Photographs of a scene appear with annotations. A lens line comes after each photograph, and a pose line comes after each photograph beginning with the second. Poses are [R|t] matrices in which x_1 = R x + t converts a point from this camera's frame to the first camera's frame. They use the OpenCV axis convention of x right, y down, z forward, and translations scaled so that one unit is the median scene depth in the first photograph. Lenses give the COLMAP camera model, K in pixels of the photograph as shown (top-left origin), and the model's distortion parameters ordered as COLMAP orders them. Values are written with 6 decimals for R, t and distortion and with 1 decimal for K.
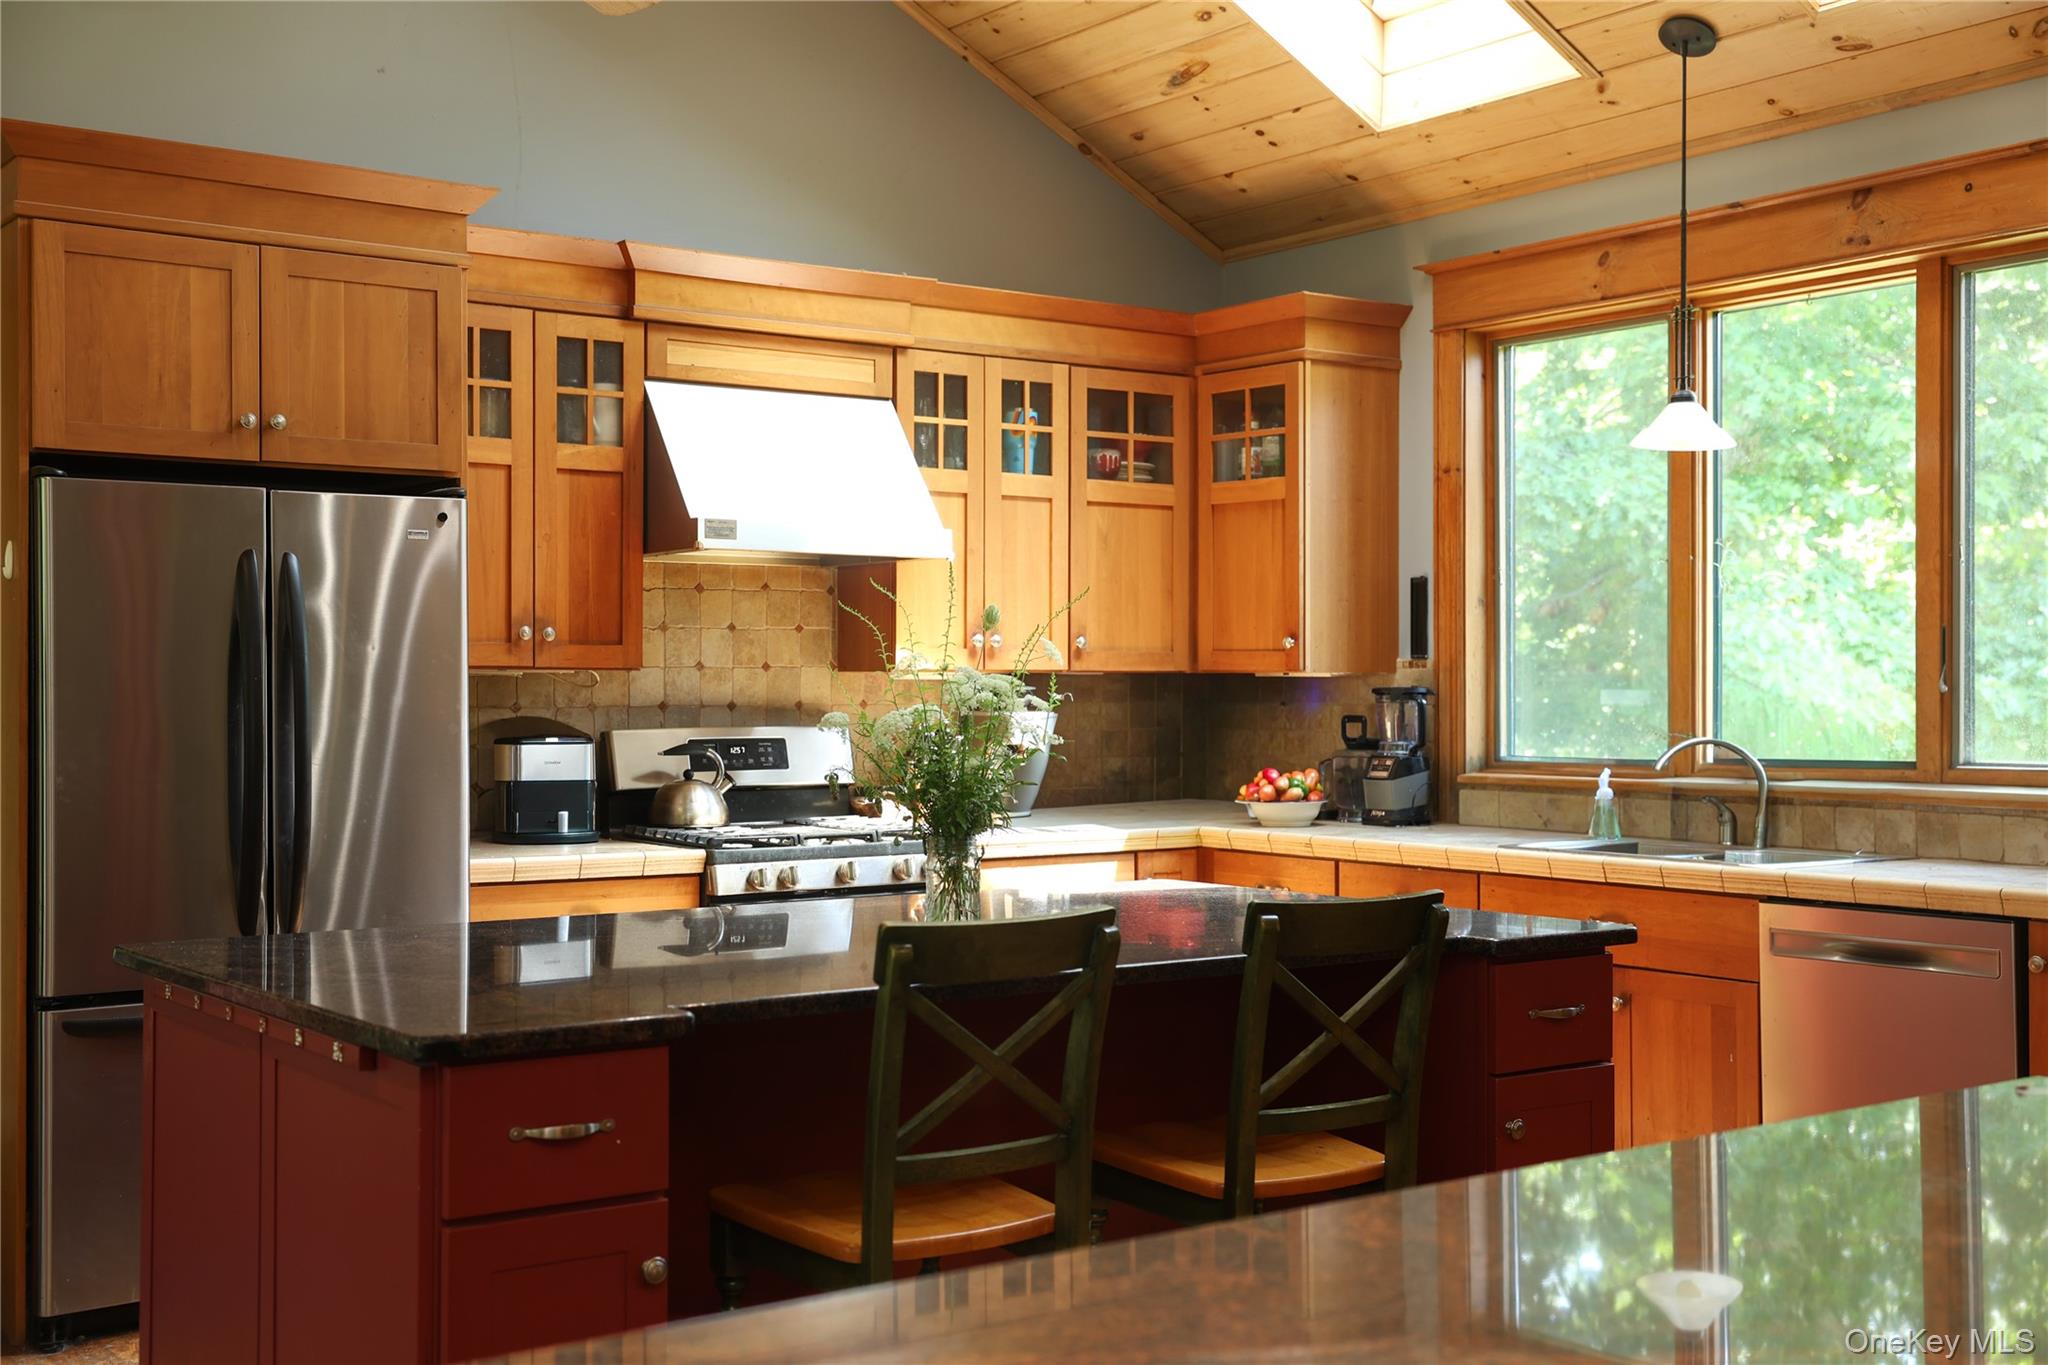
lens RADIAL K [[2292.3, 0, 1052.1], [0, 2292.3, 682.5], [0, 0, 1]] dist [0.023693, 0.049000]
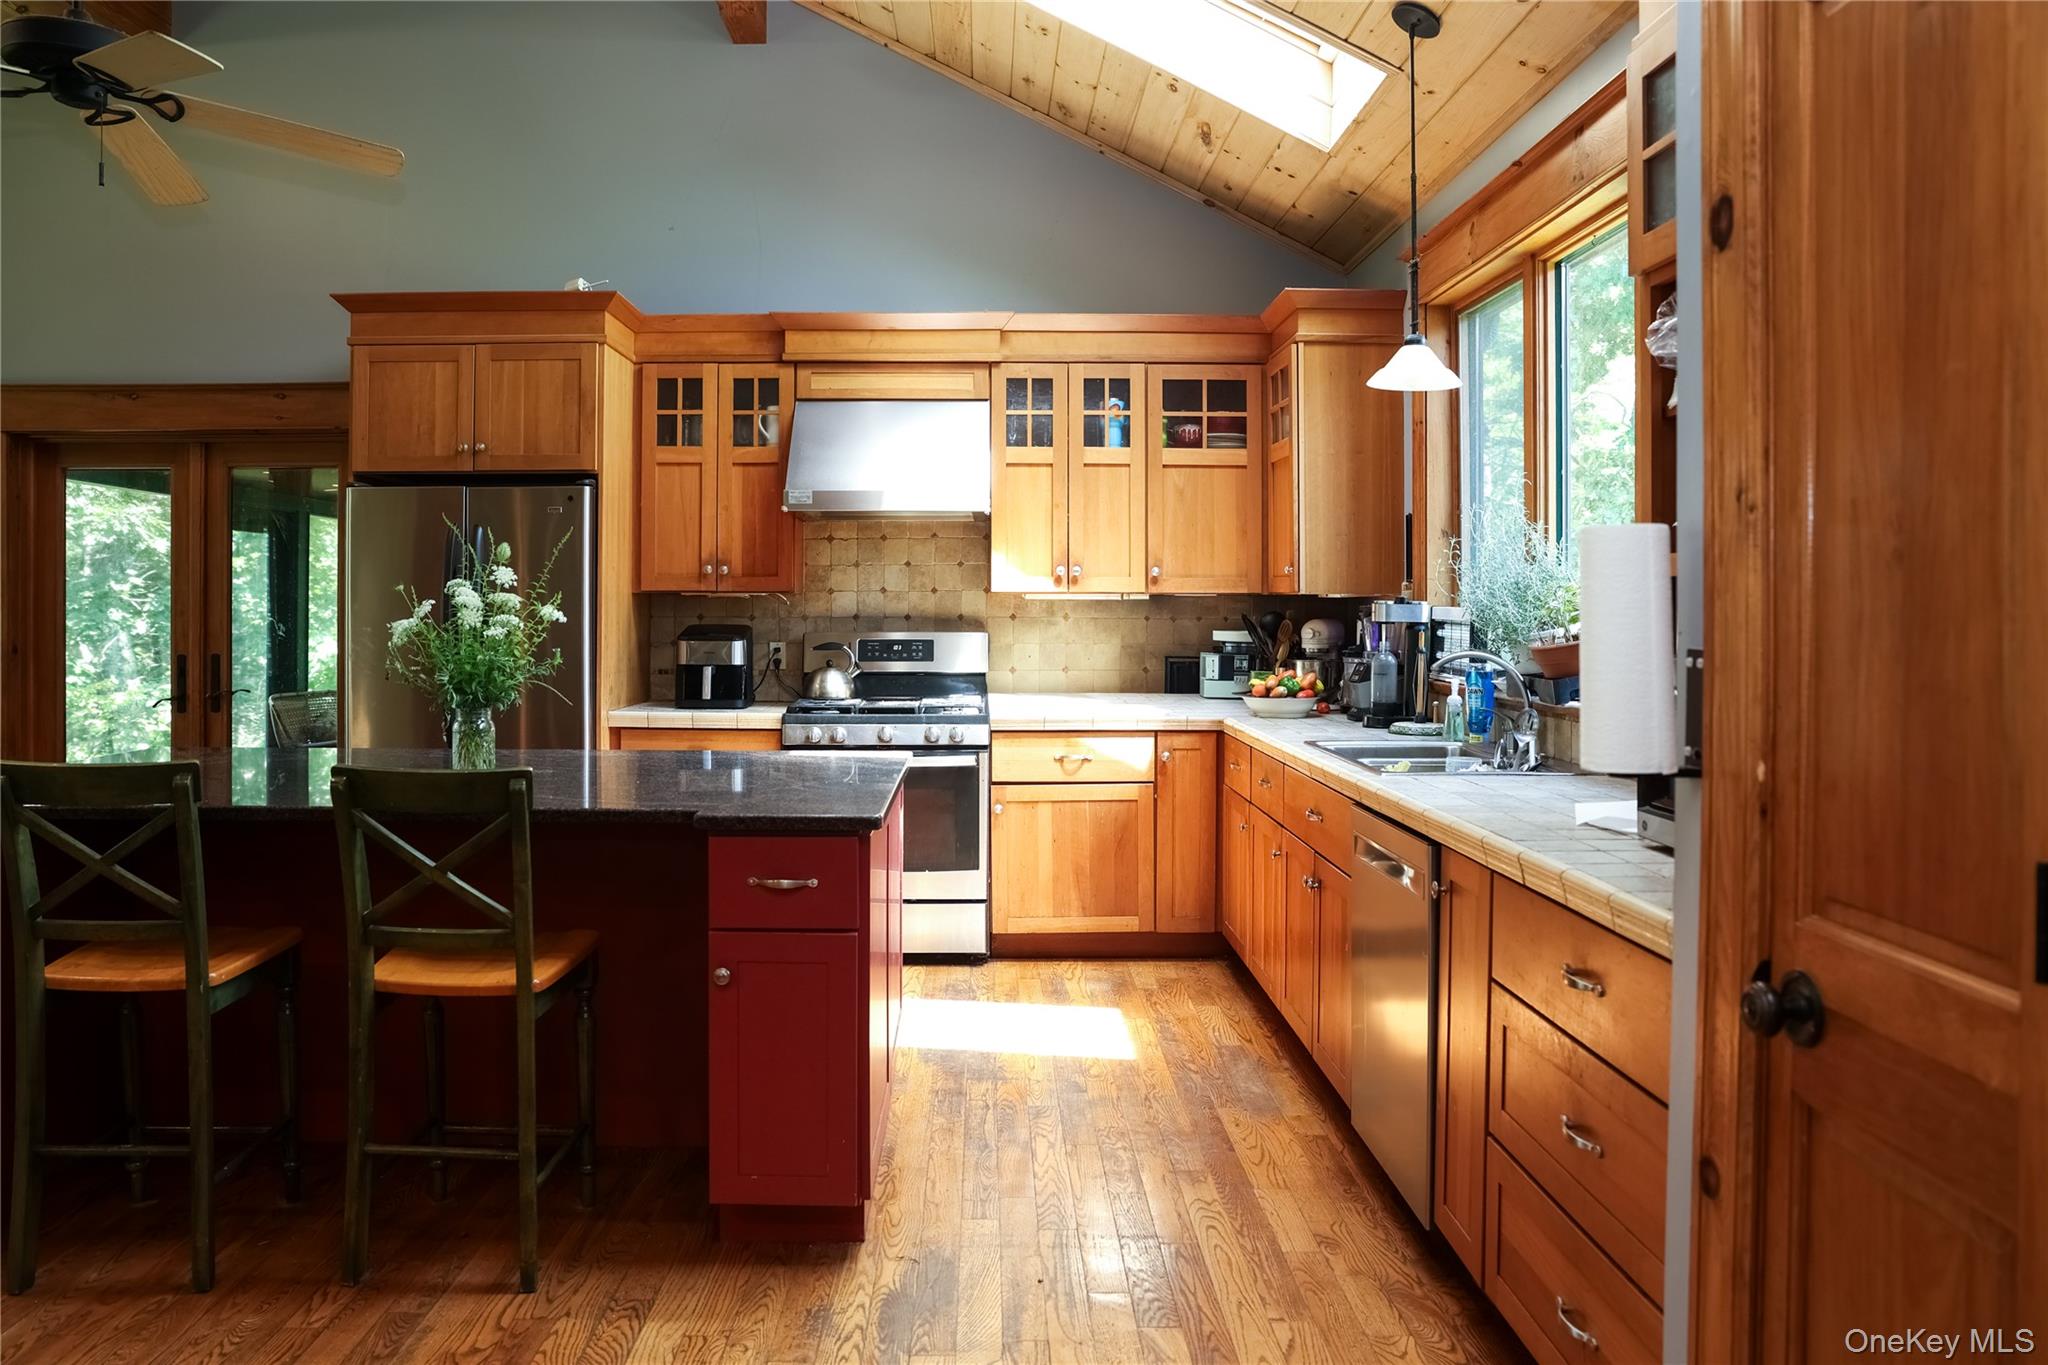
lens RADIAL K [[1403.3, 0, 1021.1], [0, 1403.3, 621.5], [0, 0, 1]] dist [-0.121607, 0.000639]
pose [[0.816862, 0.009316, -0.576757, 0.437509], [-0.001487, 0.999900, 0.014044, 0.000172], [0.576831, -0.010614, 0.816795, 0.307506]]
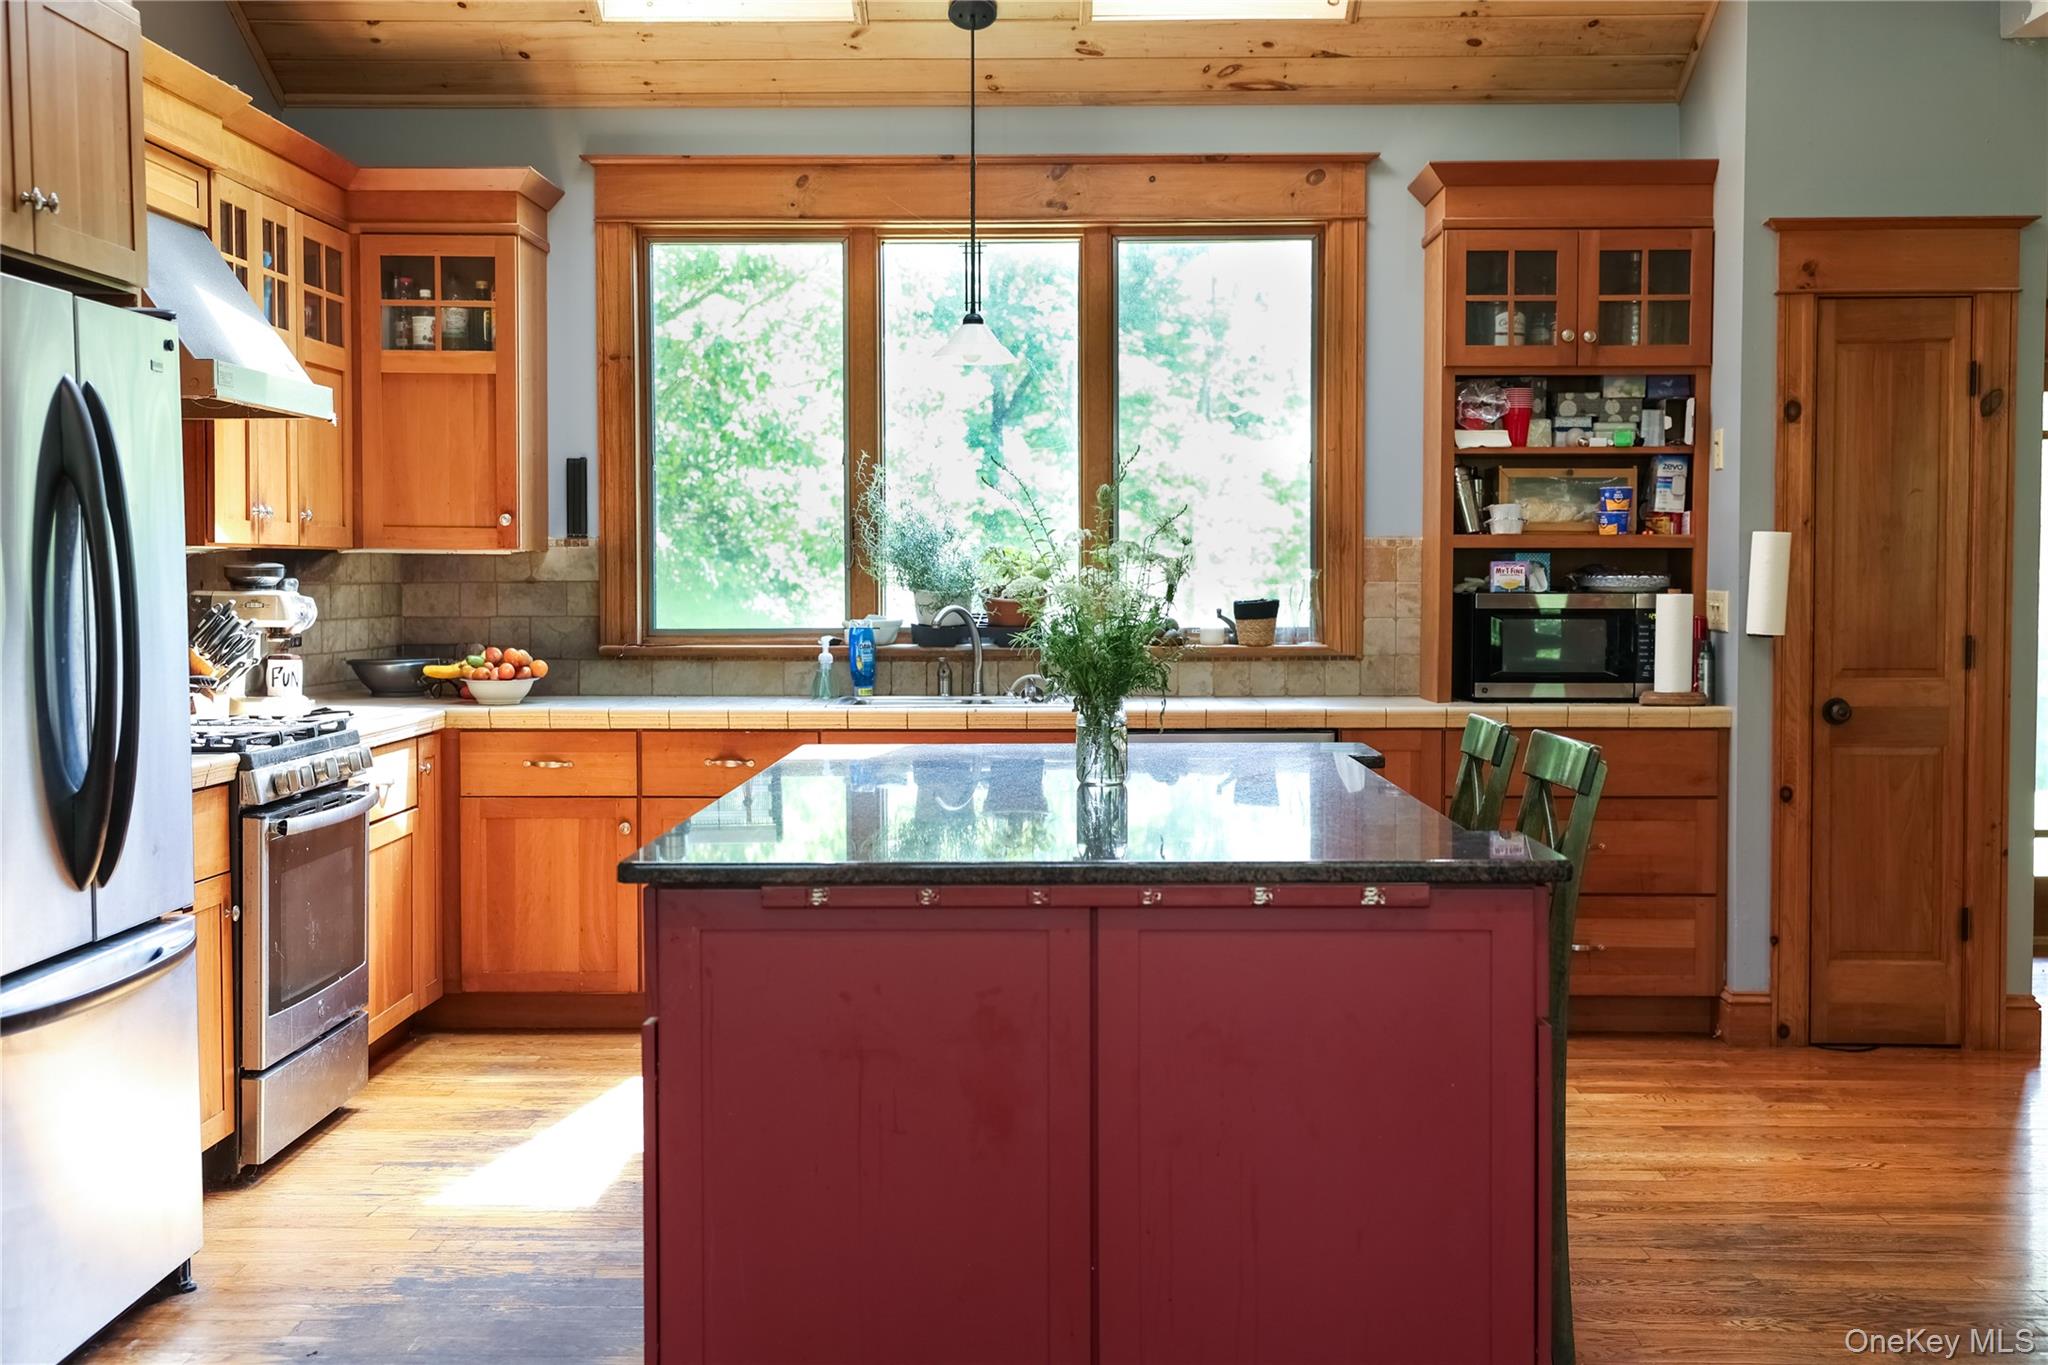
lens RADIAL K [[2292.3, 0, 1052.1], [0, 2292.3, 682.5], [0, 0, 1]] dist [0.023693, 0.049000]
pose [[0.604388, -0.039741, 0.795699, -0.569908], [0.001135, 0.998797, 0.049023, 0.004635], [-0.796690, -0.028725, 0.603706, 0.215309]]
